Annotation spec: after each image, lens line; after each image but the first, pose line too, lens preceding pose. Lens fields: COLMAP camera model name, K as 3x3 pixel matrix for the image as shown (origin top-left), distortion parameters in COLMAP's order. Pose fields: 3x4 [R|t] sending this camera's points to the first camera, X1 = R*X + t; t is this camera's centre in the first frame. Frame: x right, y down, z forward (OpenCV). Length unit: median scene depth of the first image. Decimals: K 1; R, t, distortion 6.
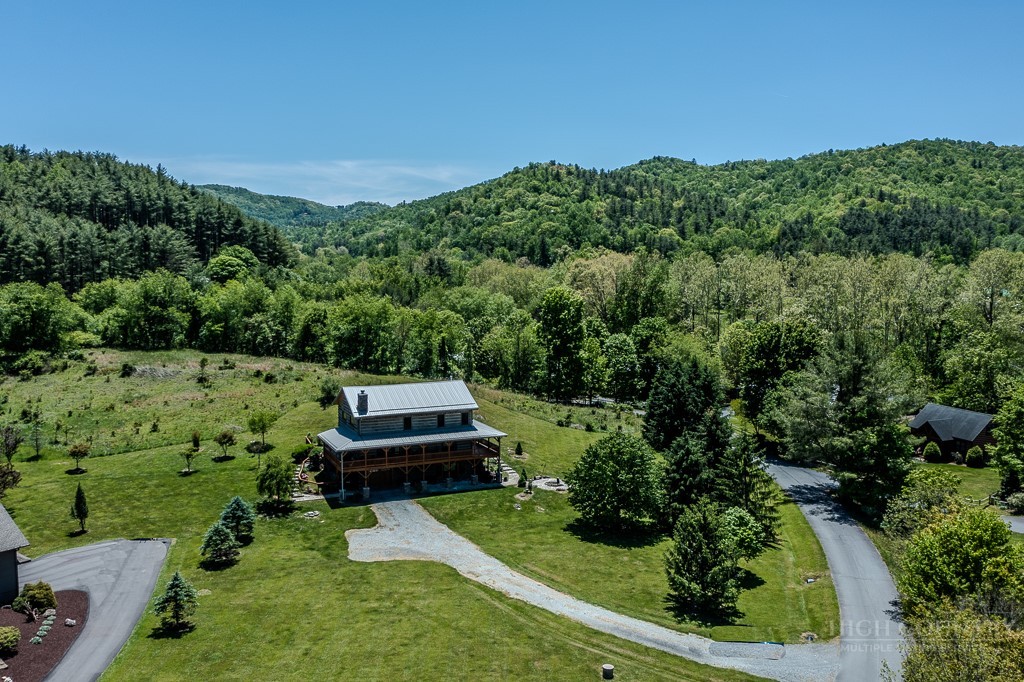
lens RADIAL K [[825.0, 0, 514.4], [0, 825.0, 343.4], [0, 0, 1]] dist [-0.011584, -0.005646]
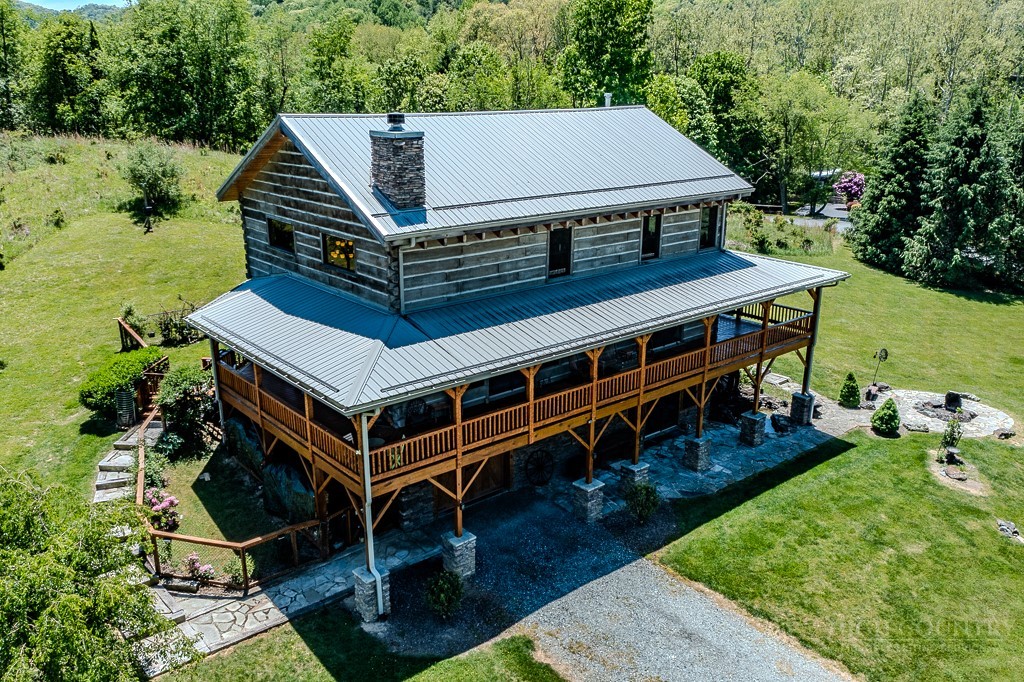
lens RADIAL K [[825.0, 0, 515.1], [0, 825.0, 349.4], [0, 0, 1]] dist [-0.011584, -0.005646]
pose [[0.965087, -0.080617, 0.249215, -0.133204], [0.025331, 0.975723, 0.217537, 0.044381], [-0.260703, -0.203629, 0.943700, 0.478929]]
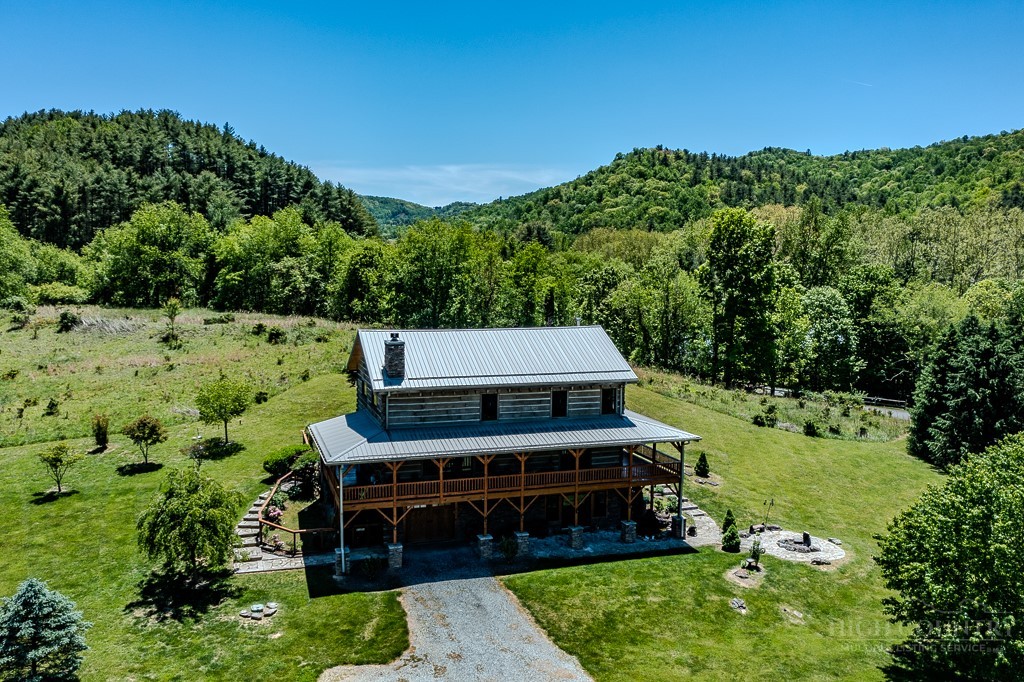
lens RADIAL K [[825.0, 0, 520.2], [0, 825.0, 340.4], [0, 0, 1]] dist [-0.011584, -0.005646]
pose [[0.994187, 0.015687, -0.106521, -0.039738], [-0.016512, 0.999840, -0.006862, 0.039213], [0.106397, 0.008581, 0.994287, 0.339058]]
